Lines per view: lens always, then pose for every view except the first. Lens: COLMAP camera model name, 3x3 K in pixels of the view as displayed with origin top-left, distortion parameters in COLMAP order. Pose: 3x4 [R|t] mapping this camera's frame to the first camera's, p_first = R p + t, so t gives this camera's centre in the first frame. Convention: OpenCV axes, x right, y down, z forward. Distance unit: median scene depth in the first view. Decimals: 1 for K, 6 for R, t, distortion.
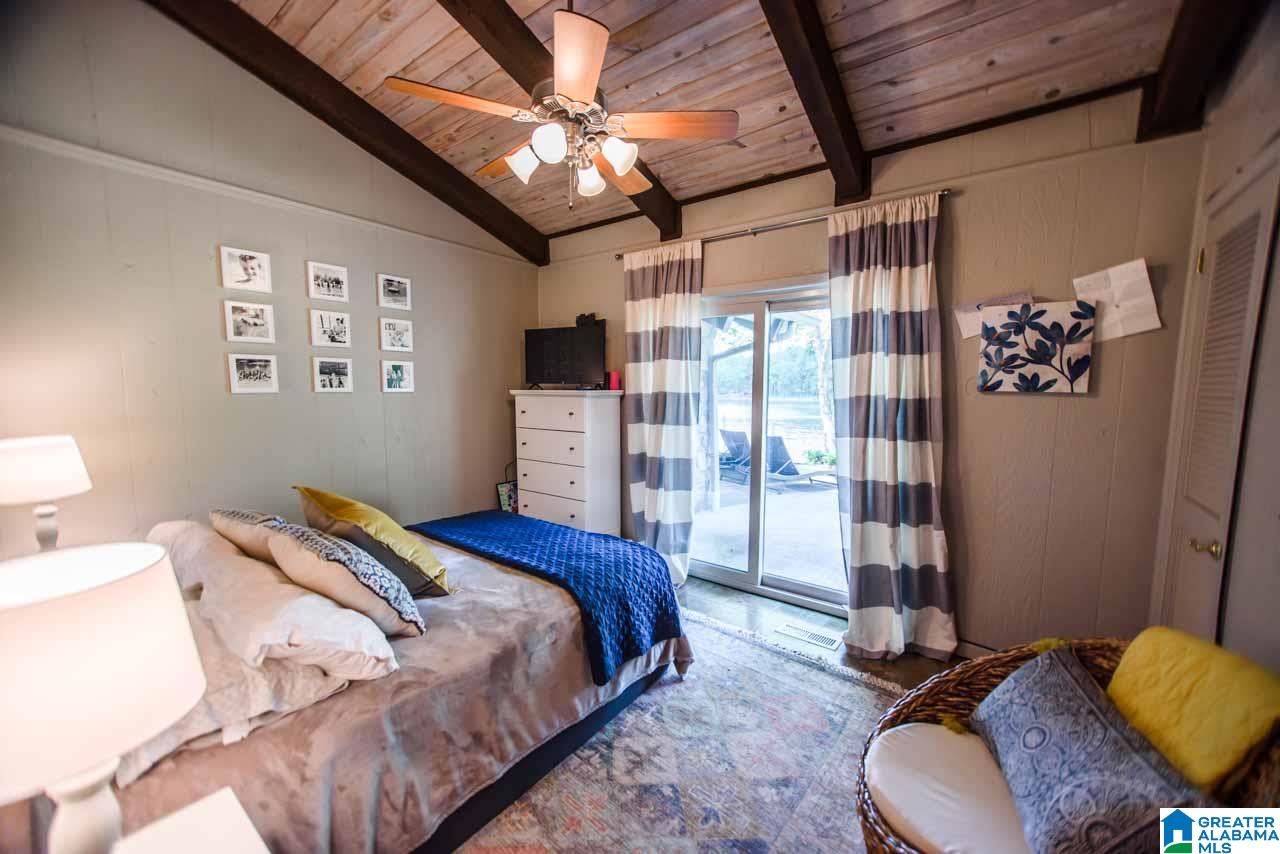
lens RADIAL K [[499.3, 0, 639.5], [0, 499.3, 435.3], [0, 0, 1]] dist [0.000682, 0.000067]
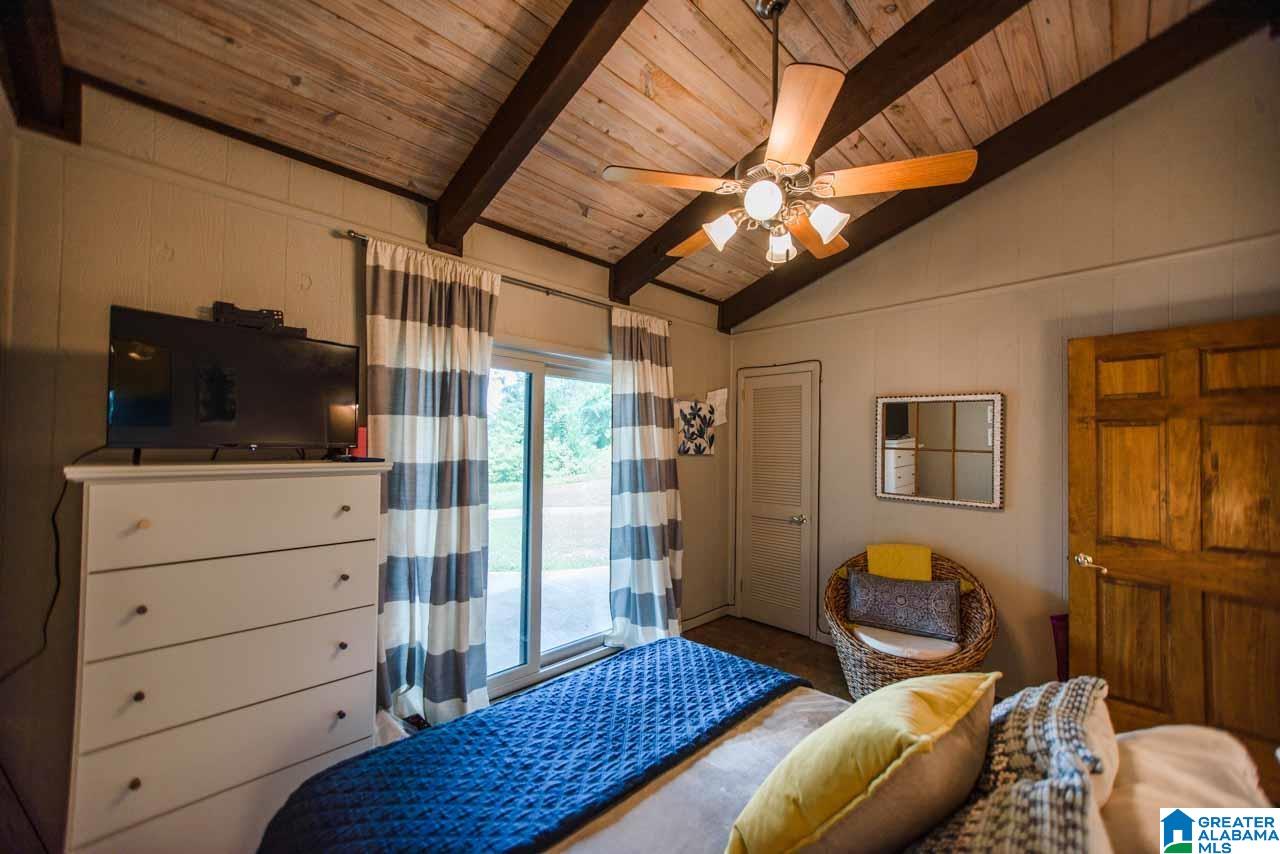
lens RADIAL K [[497.5, 0, 640.0], [0, 497.5, 427.0], [0, 0, 1]] dist [0.000422, -0.000010]
pose [[0.136579, 0.035211, 0.990003, -0.892503], [0.086557, 0.995122, -0.047335, -0.112870], [-0.986840, 0.092157, 0.132865, 0.940367]]
